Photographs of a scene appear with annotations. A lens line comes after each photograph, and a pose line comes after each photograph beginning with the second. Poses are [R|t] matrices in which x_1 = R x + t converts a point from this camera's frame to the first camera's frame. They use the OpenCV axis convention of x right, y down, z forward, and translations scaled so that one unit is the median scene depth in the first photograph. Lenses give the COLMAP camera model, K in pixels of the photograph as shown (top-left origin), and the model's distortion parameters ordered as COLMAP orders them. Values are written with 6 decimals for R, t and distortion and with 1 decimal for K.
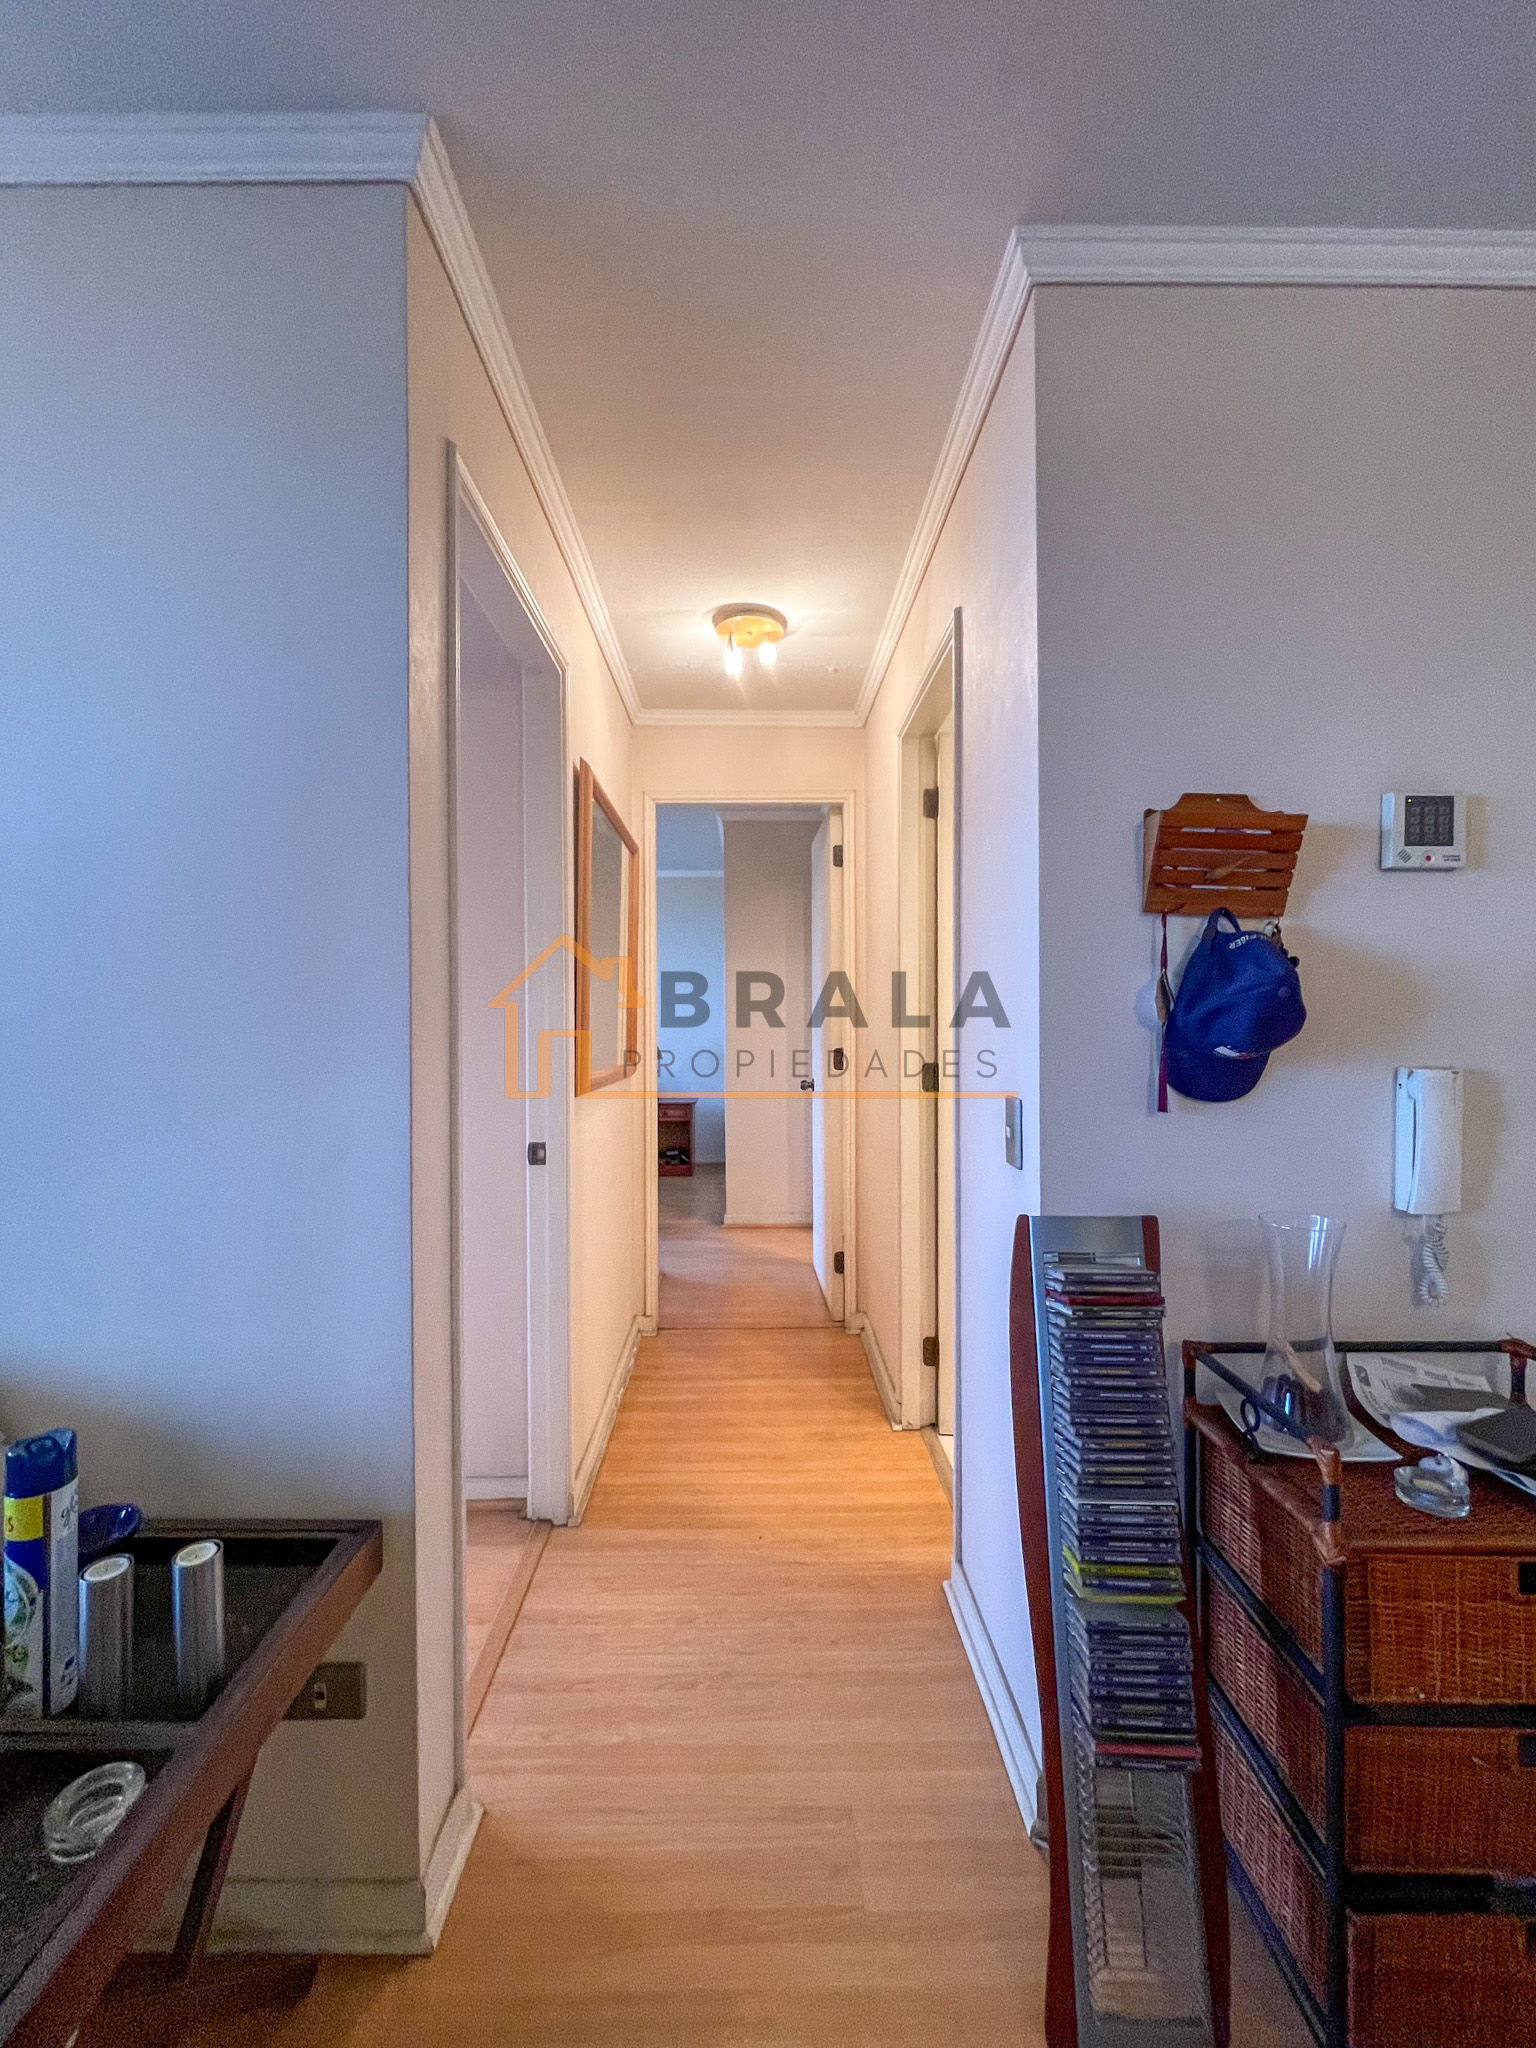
lens RADIAL K [[877.9, 0, 768.0], [0, 877.9, 1024.0], [0, 0, 1]] dist [0.000220, -0.000077]
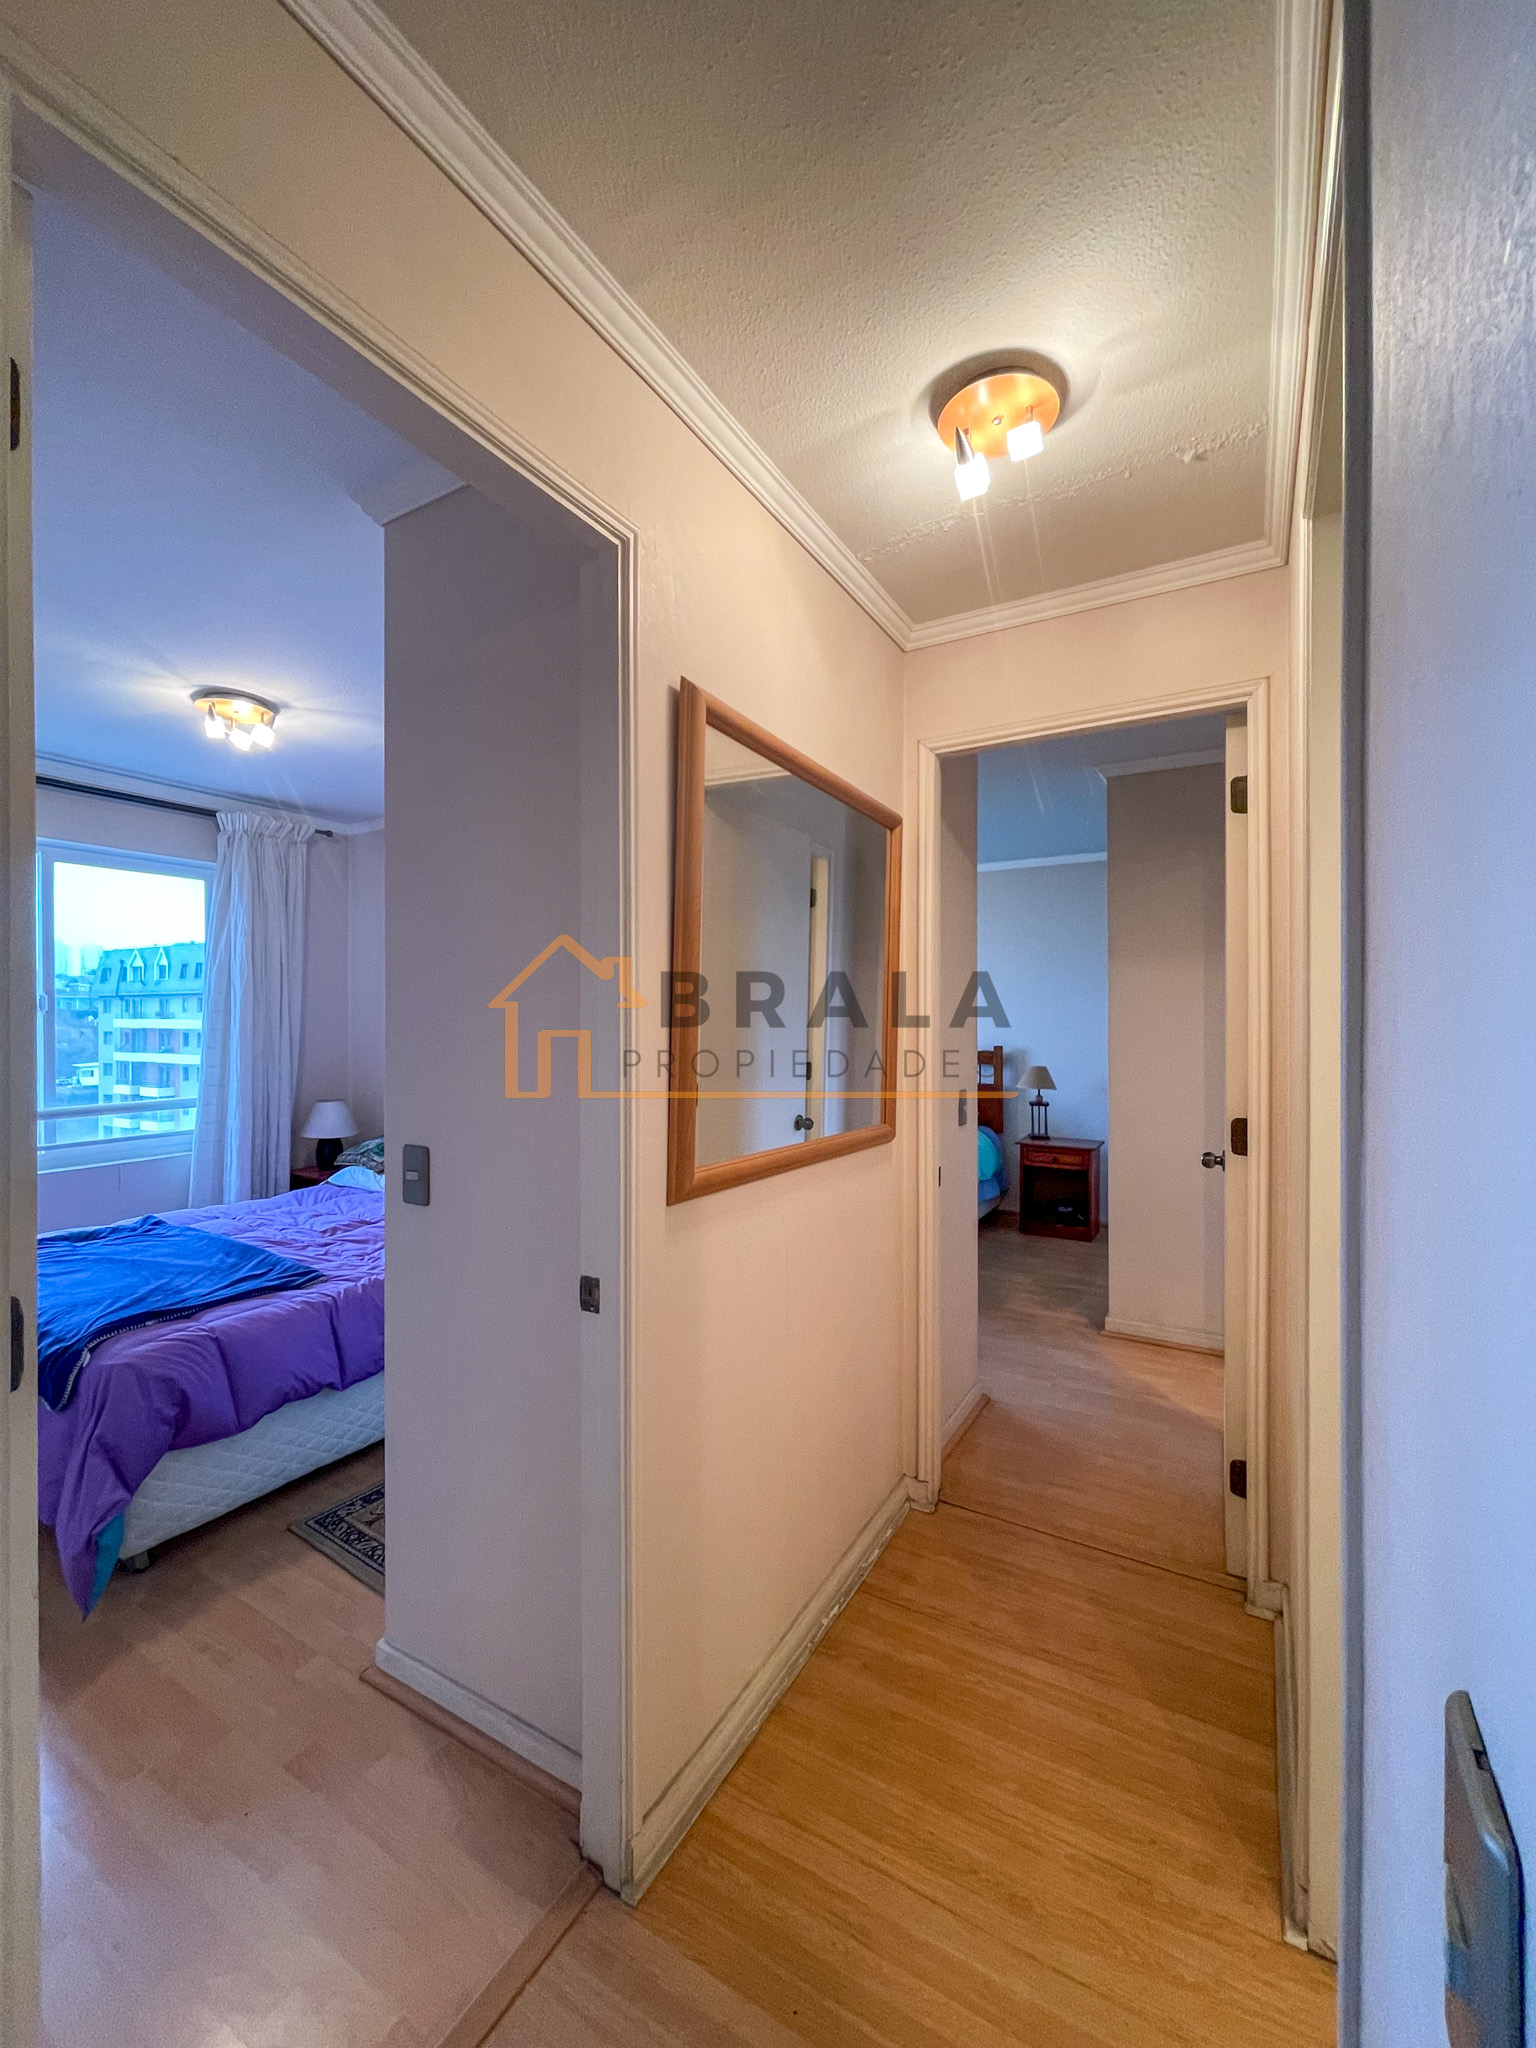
lens RADIAL K [[839.0, 0, 759.5], [0, 839.0, 1019.8], [0, 0, 1]] dist [-0.000129, 0.000030]
pose [[0.842594, 0.003341, -0.538539, 0.116506], [-0.006332, 0.999973, -0.003703, -0.035582], [0.538512, 0.006530, 0.842593, 0.358365]]
